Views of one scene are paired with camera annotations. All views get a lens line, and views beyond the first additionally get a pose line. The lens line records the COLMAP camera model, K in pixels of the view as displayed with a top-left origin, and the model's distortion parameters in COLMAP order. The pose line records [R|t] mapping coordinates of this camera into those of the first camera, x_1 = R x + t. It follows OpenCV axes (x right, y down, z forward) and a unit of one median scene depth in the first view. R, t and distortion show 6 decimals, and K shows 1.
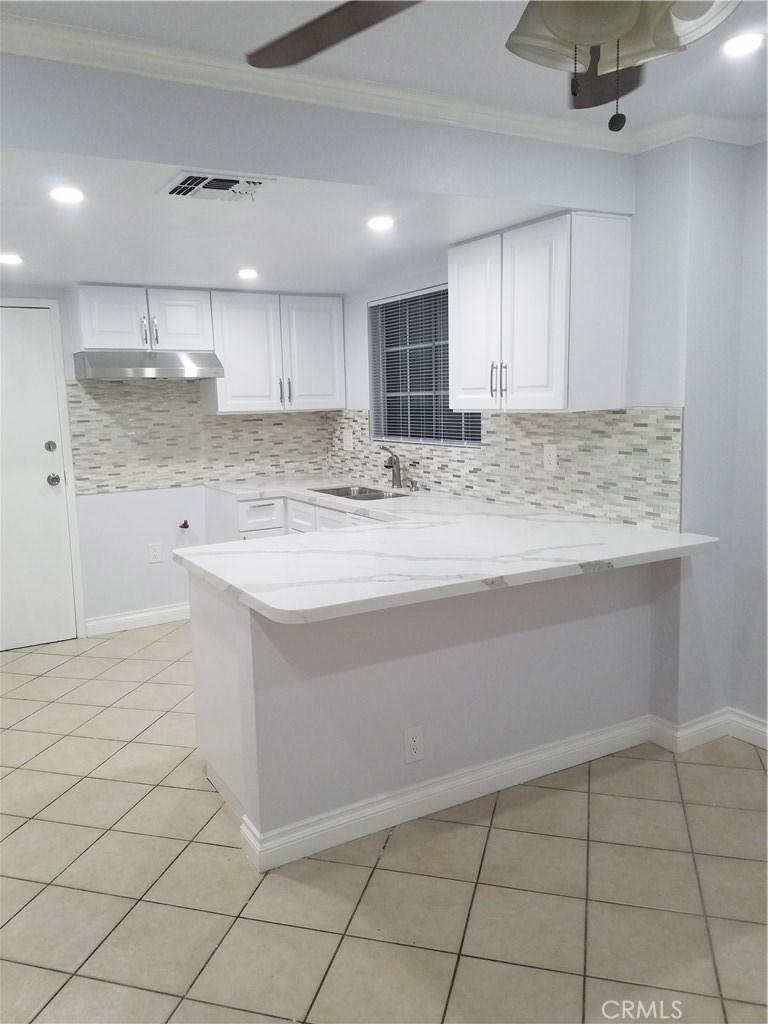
lens RADIAL K [[760.9, 0, 389.9], [0, 760.9, 487.6], [0, 0, 1]] dist [0.050606, -0.095104]
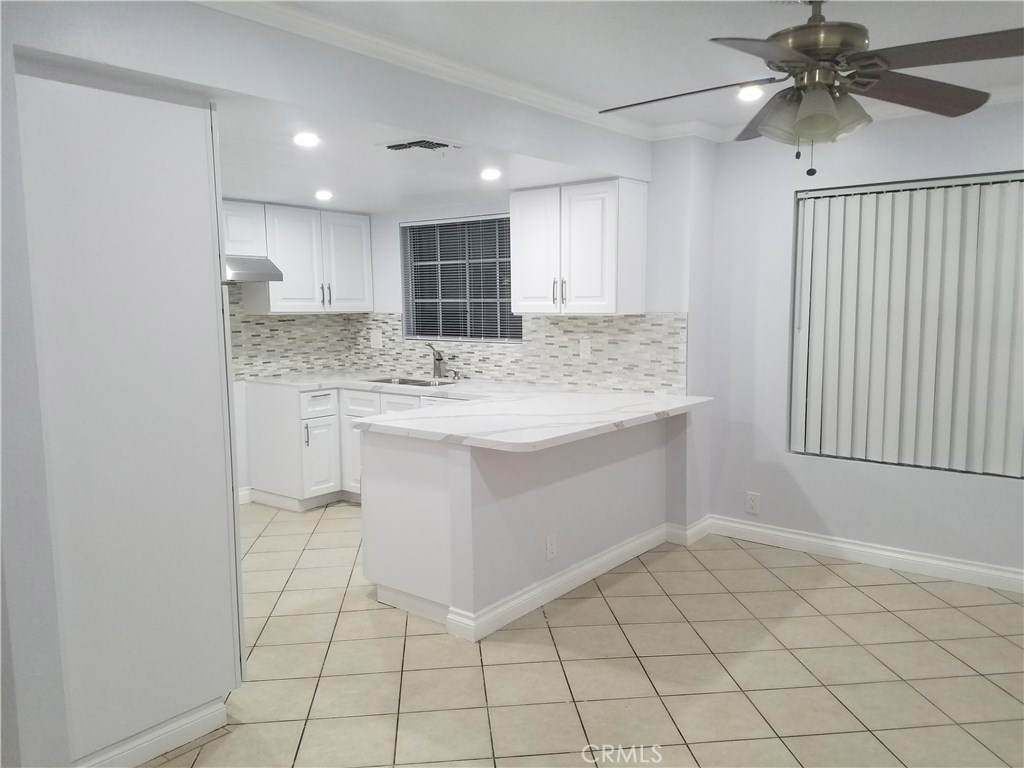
lens RADIAL K [[760.9, 0, 532.2], [0, 760.9, 376.8], [0, 0, 1]] dist [0.050606, -0.095104]
pose [[0.920949, -0.017487, 0.389292, -0.453455], [0.028438, 0.999345, -0.022384, 0.042856], [-0.388645, 0.031685, 0.920843, -0.246608]]
